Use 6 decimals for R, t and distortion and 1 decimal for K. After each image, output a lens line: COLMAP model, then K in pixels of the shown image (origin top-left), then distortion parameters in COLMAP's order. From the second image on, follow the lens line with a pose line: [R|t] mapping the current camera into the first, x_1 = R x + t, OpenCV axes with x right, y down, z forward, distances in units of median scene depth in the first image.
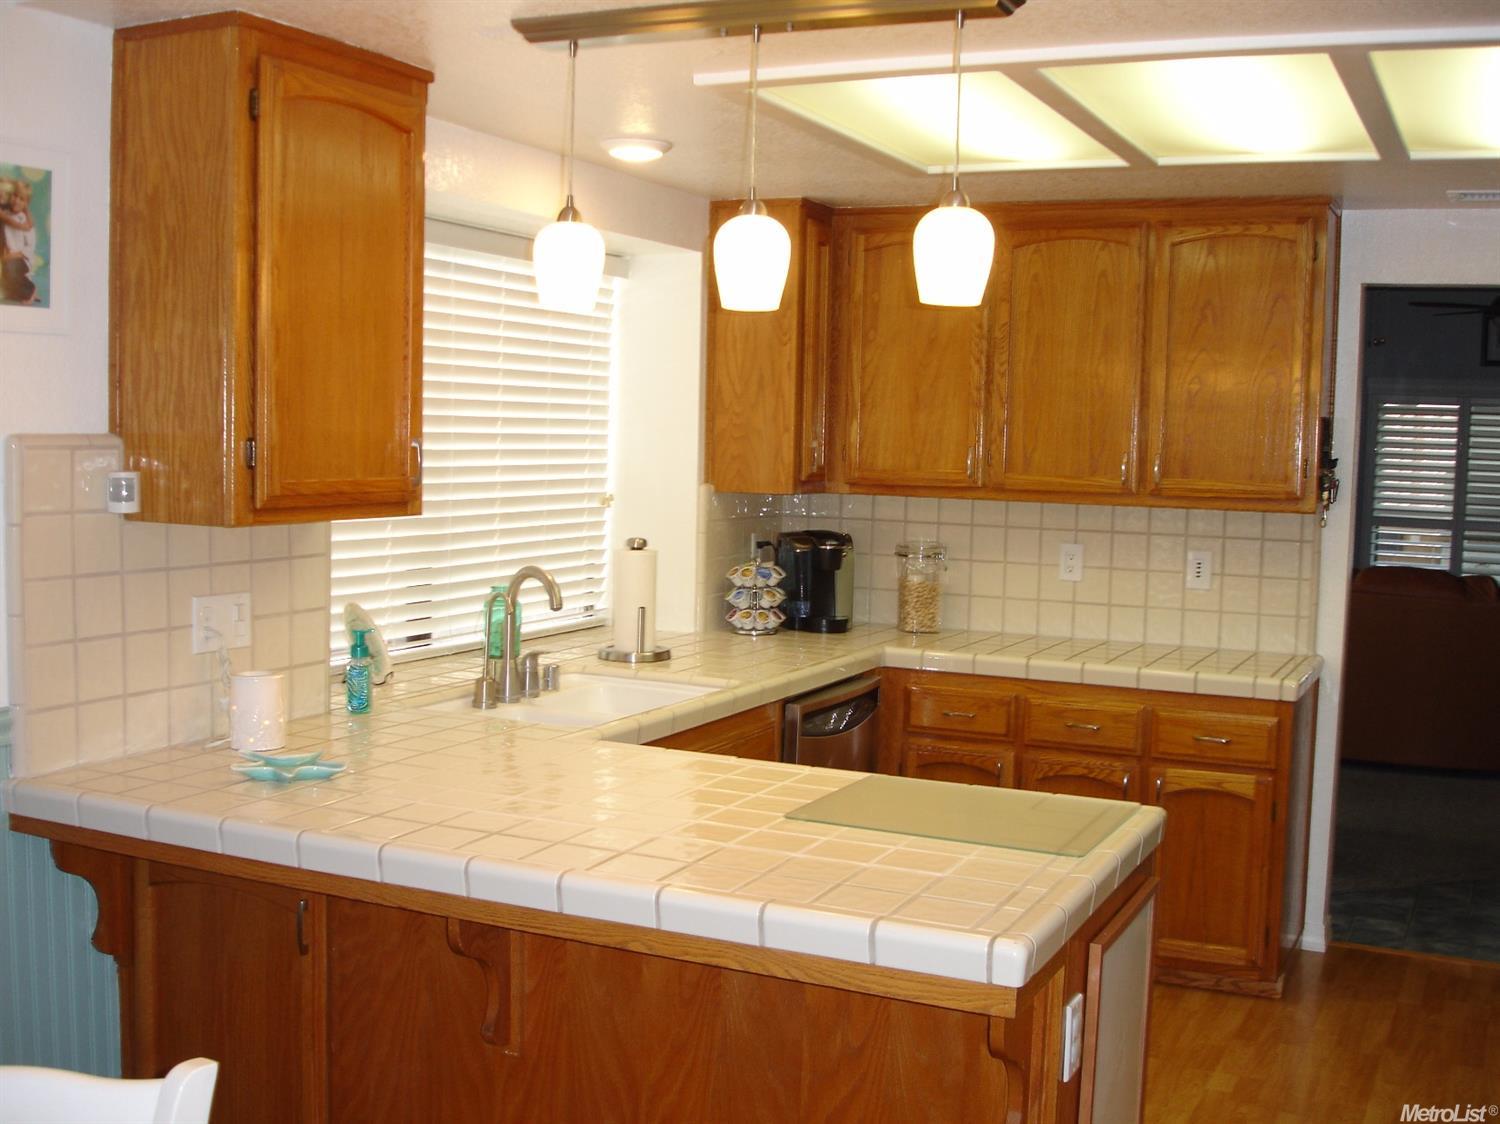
lens RADIAL K [[1655.5, 0, 750.0], [0, 1655.5, 562.0], [0, 0, 1]] dist [-0.082735, -0.216756]
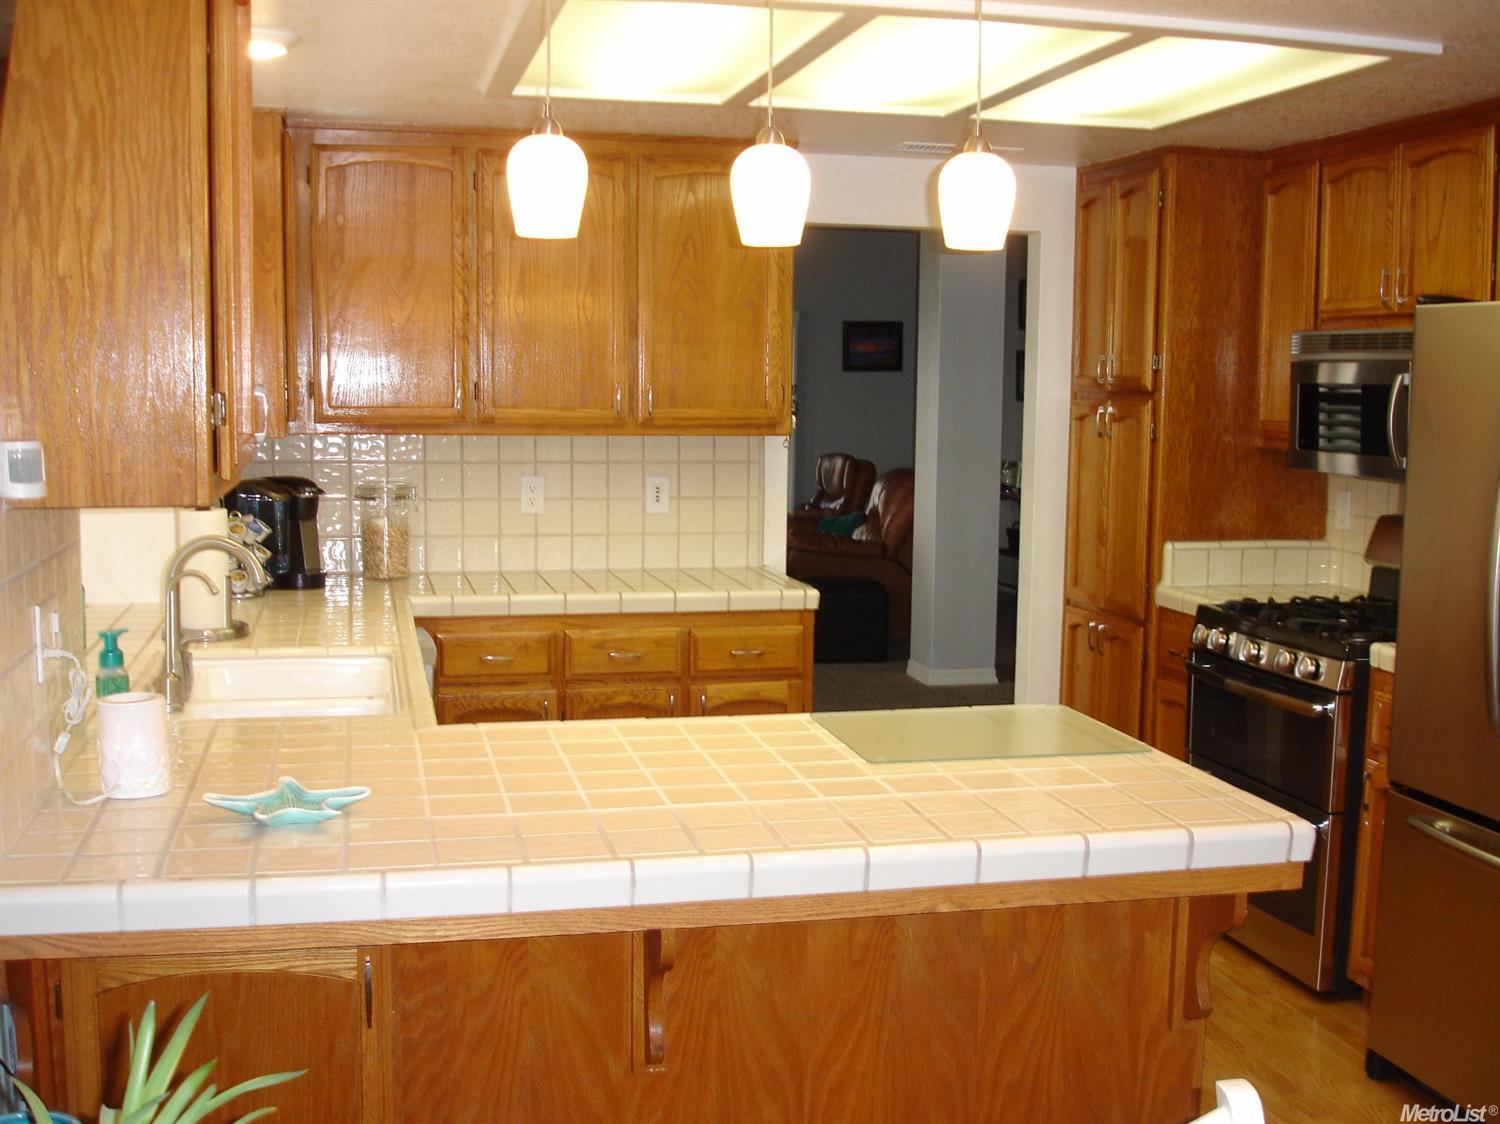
lens RADIAL K [[1660.1, 0, 750.0], [0, 1660.1, 562.0], [0, 0, 1]] dist [-0.032996, -0.214941]
pose [[0.790436, -0.083710, 0.606798, -0.355918], [0.056253, 0.996352, 0.064173, -0.018931], [-0.609956, -0.016591, 0.792261, 0.142677]]
